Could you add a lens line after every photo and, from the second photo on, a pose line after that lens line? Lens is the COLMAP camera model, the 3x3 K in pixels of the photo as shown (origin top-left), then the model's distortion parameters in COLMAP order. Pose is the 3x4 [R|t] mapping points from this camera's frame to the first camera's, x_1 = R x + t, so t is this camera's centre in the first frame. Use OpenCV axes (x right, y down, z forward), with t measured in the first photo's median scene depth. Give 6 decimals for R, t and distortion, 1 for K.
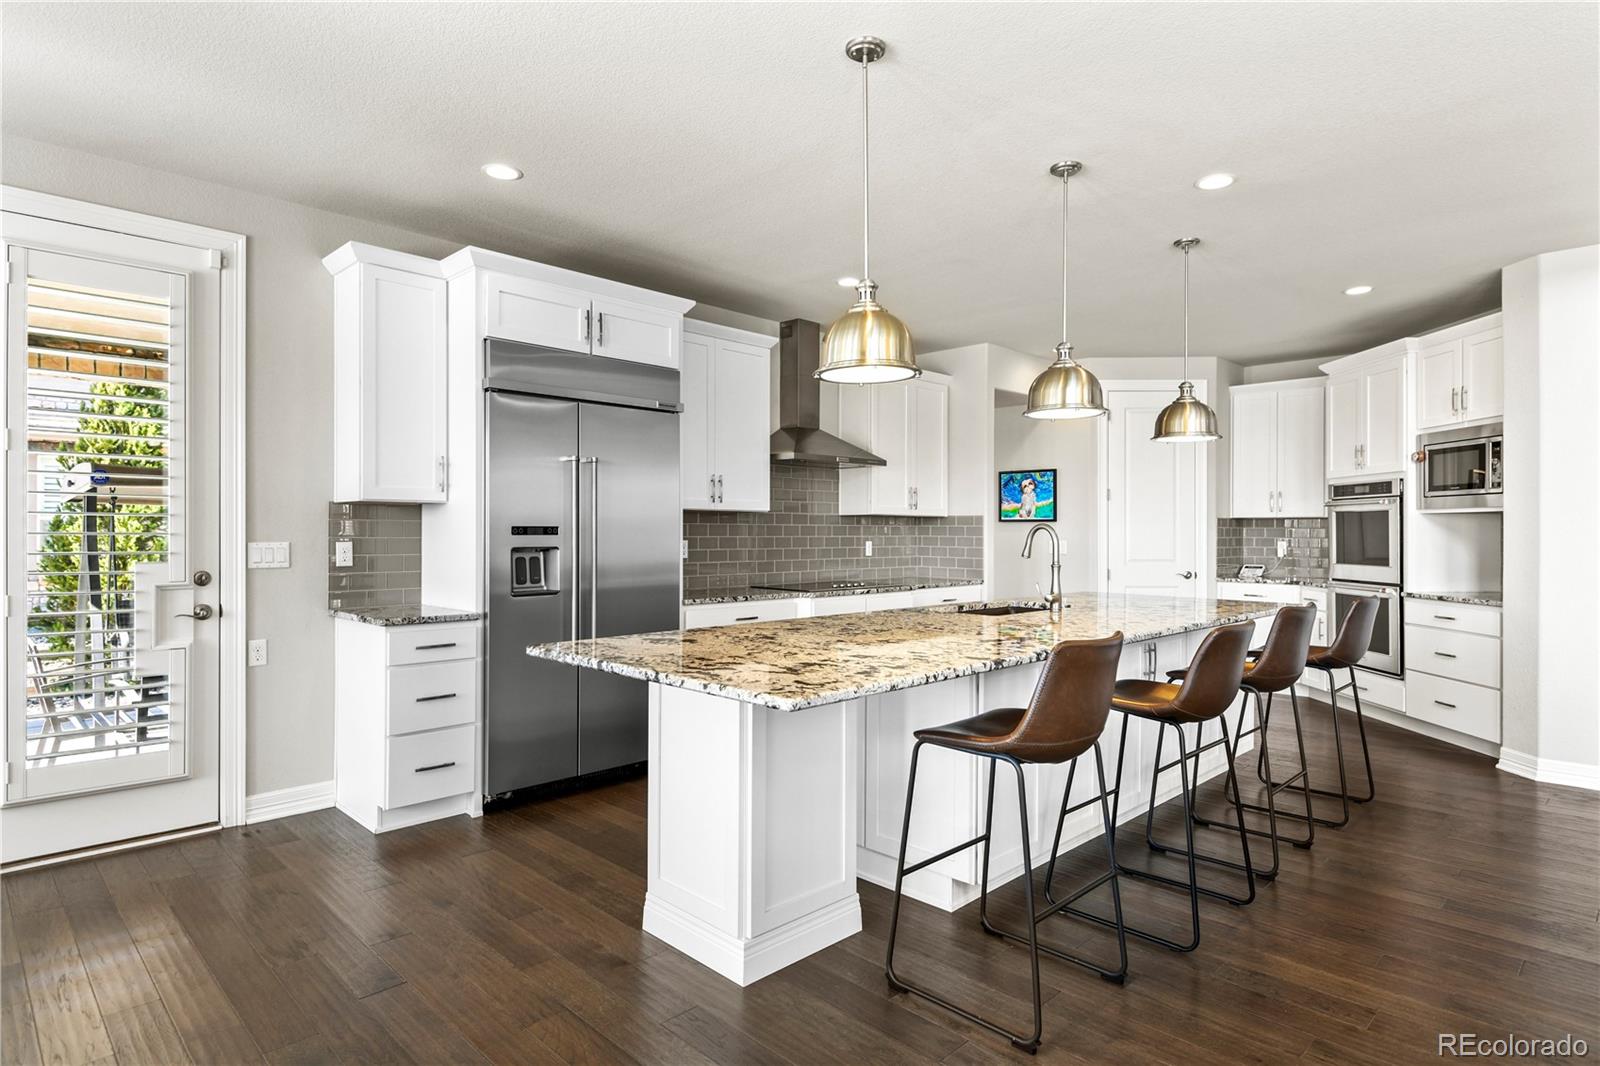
lens RADIAL K [[864.7, 0, 796.5], [0, 864.7, 518.6], [0, 0, 1]] dist [0.003169, 0.000190]
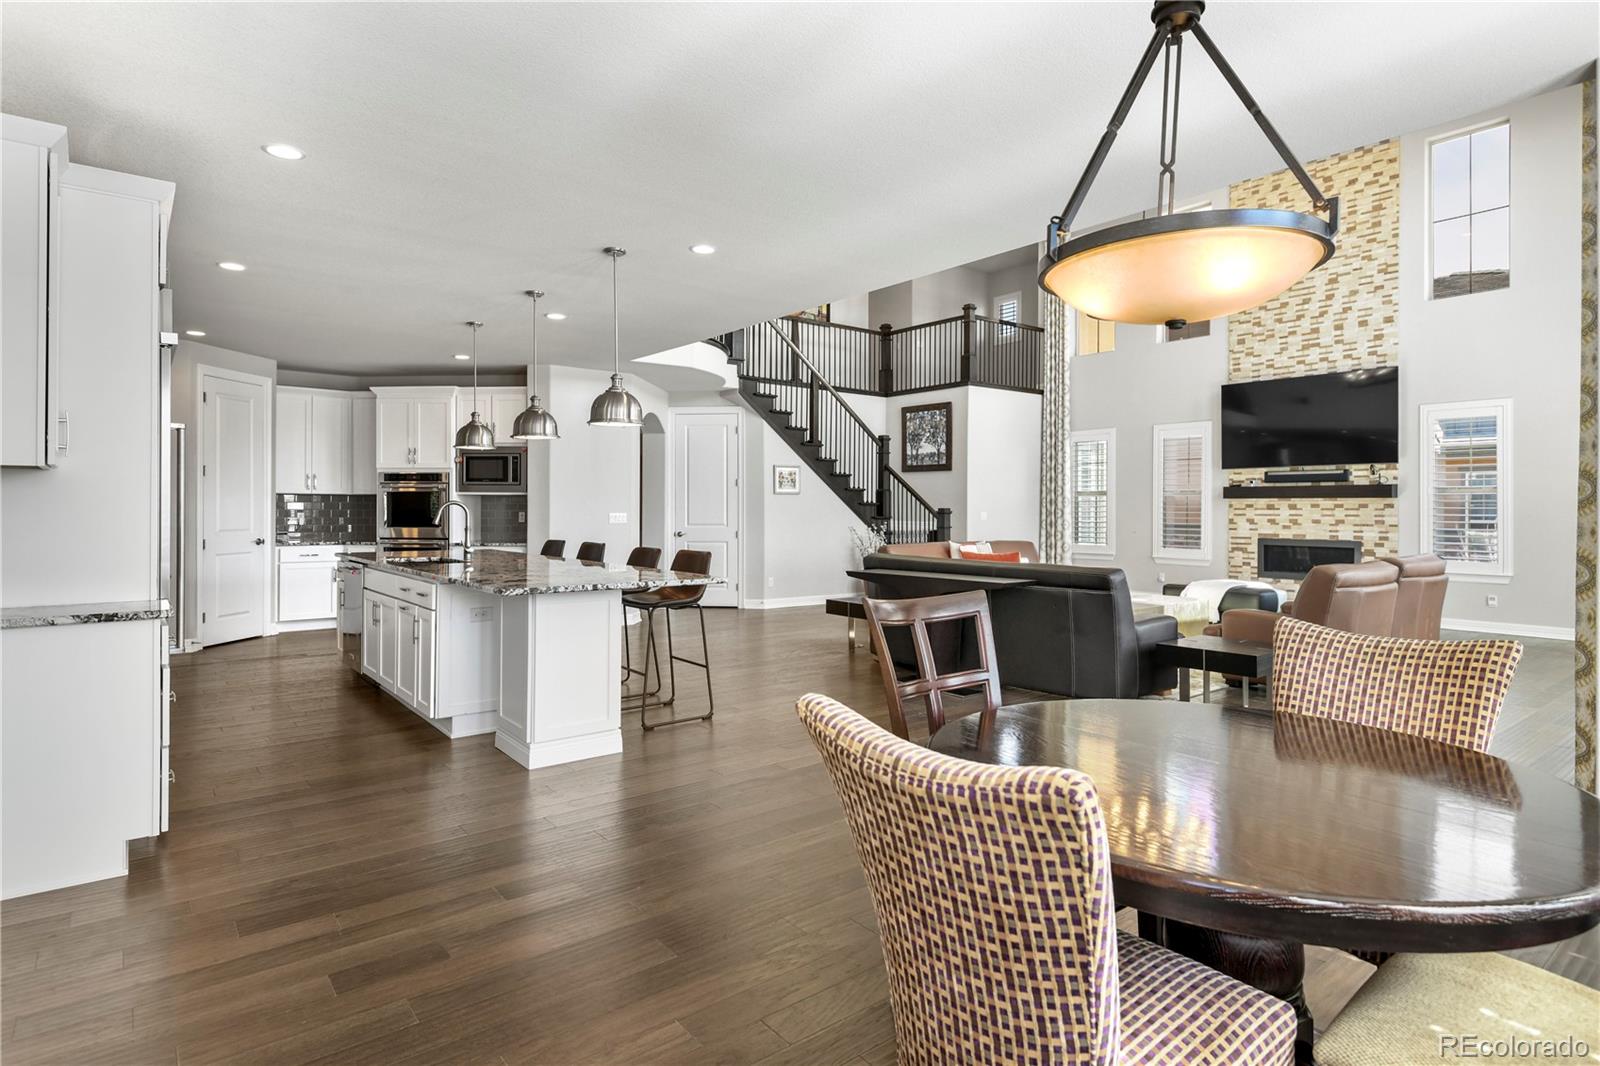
lens RADIAL K [[851.9, 0, 801.0], [0, 851.9, 504.5], [0, 0, 1]] dist [0.001067, -0.000880]
pose [[0.113874, -0.001752, 0.993494, -1.102711], [-0.013739, 0.999900, 0.003338, -0.001464], [-0.993400, -0.014030, 0.113839, 0.230211]]
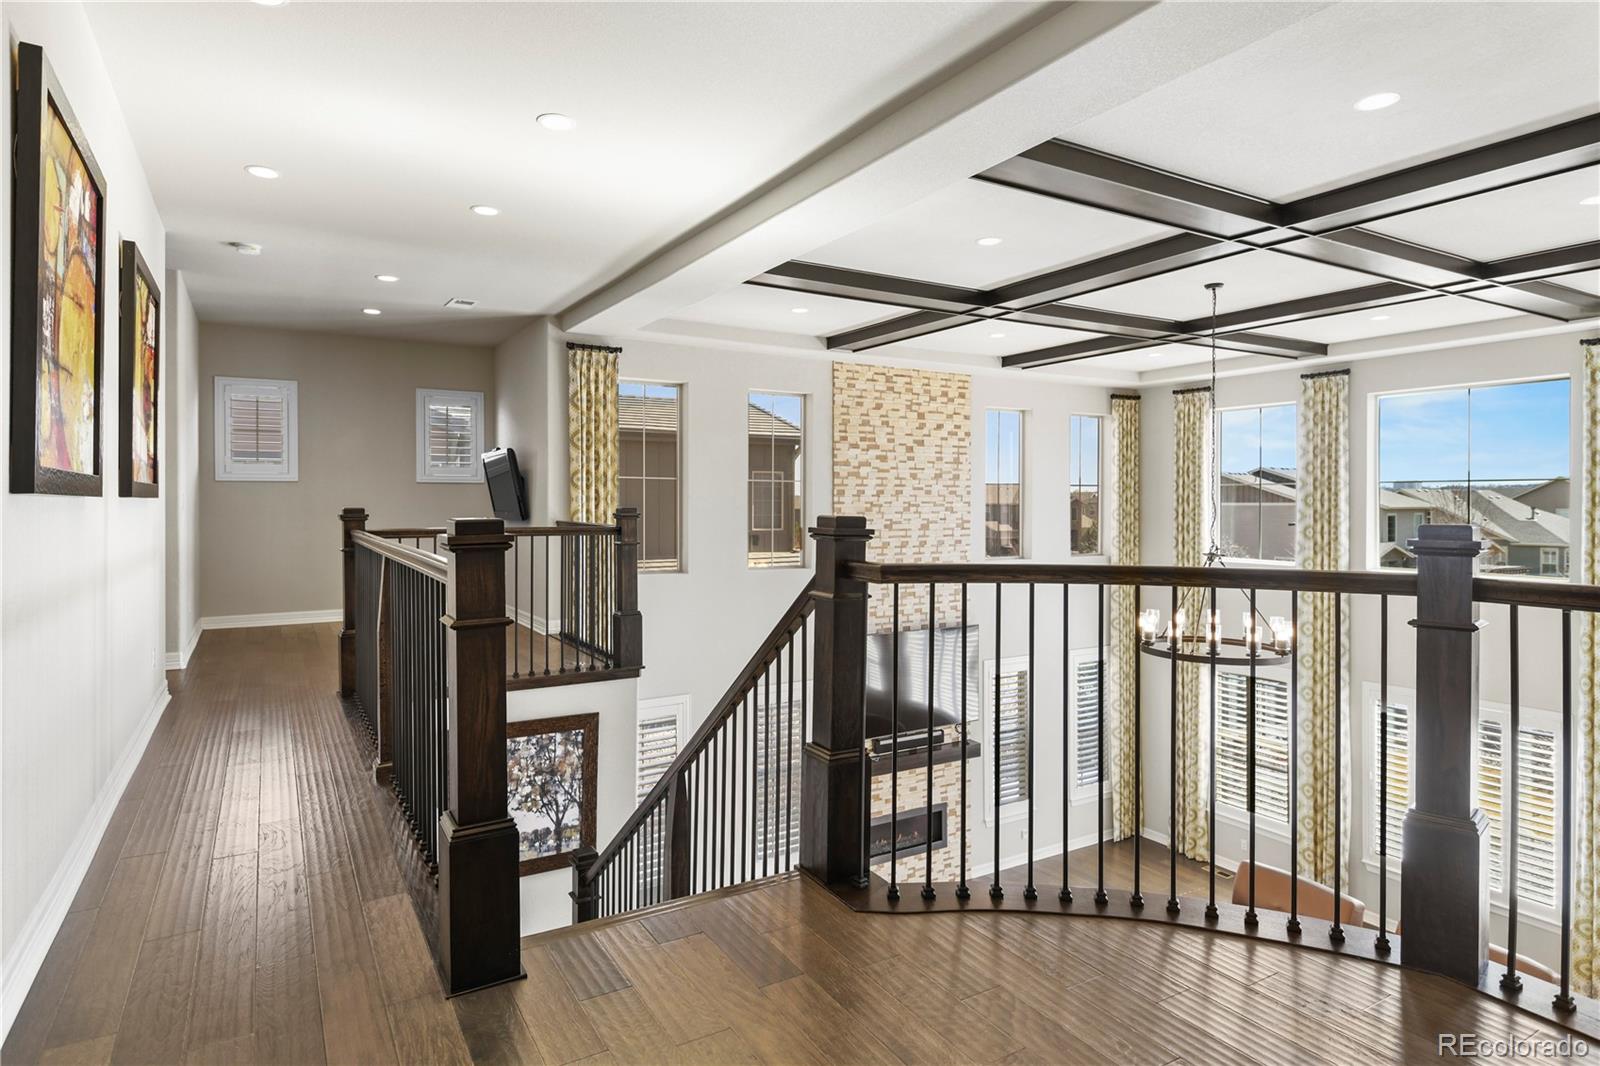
lens RADIAL K [[864.7, 0, 796.5], [0, 864.7, 518.6], [0, 0, 1]] dist [0.003169, 0.000190]
pose [[-0.966681, 0.000065, 0.255983, 1.286417], [-0.002479, 0.999951, -0.009616, -0.667274], [-0.255971, -0.009930, -0.966633, 1.336002]]
